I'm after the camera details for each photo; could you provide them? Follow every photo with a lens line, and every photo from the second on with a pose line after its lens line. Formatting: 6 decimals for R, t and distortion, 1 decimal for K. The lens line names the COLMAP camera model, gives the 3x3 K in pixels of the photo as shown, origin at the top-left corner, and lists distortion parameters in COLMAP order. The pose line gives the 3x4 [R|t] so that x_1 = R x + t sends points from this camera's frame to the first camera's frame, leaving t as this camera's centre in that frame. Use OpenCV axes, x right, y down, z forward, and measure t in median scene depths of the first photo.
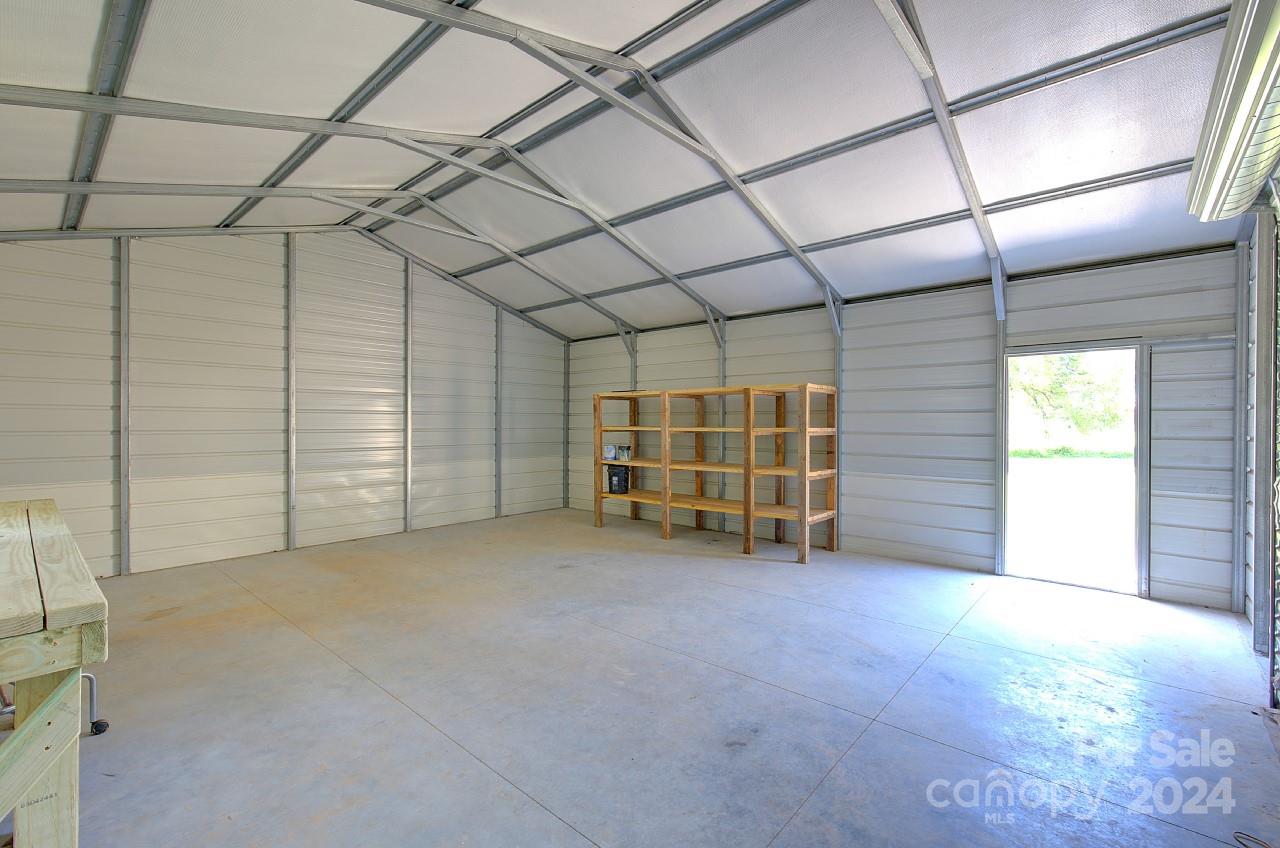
lens RADIAL K [[544.5, 0, 640.0], [0, 544.5, 424.0], [0, 0, 1]] dist [-0.001159, 0.000110]
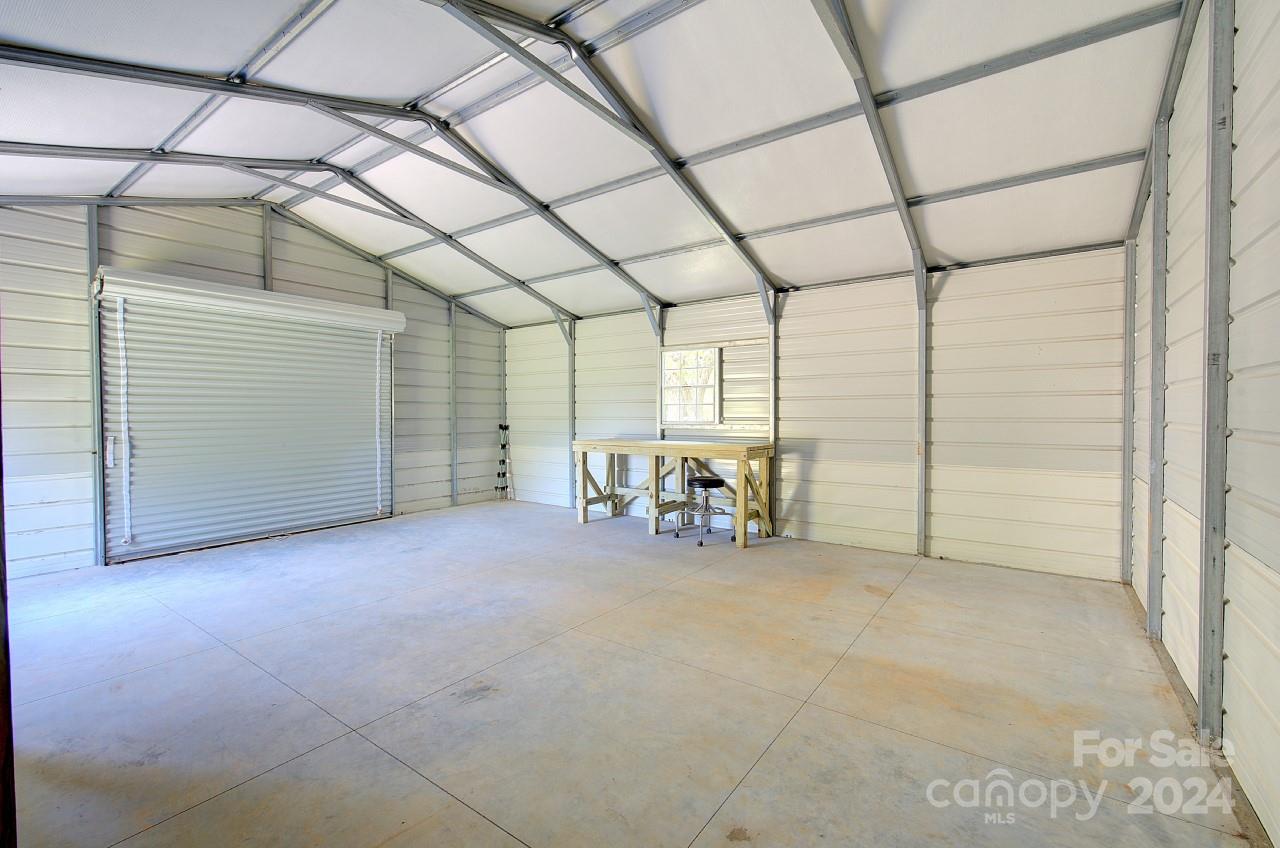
lens RADIAL K [[544.5, 0, 640.0], [0, 544.5, 424.0], [0, 0, 1]] dist [-0.001159, 0.000110]
pose [[-0.994819, 0.003777, -0.101596, -0.314007], [0.001131, 0.999659, 0.026087, -0.003833], [0.101660, 0.025837, -0.994484, 1.994929]]
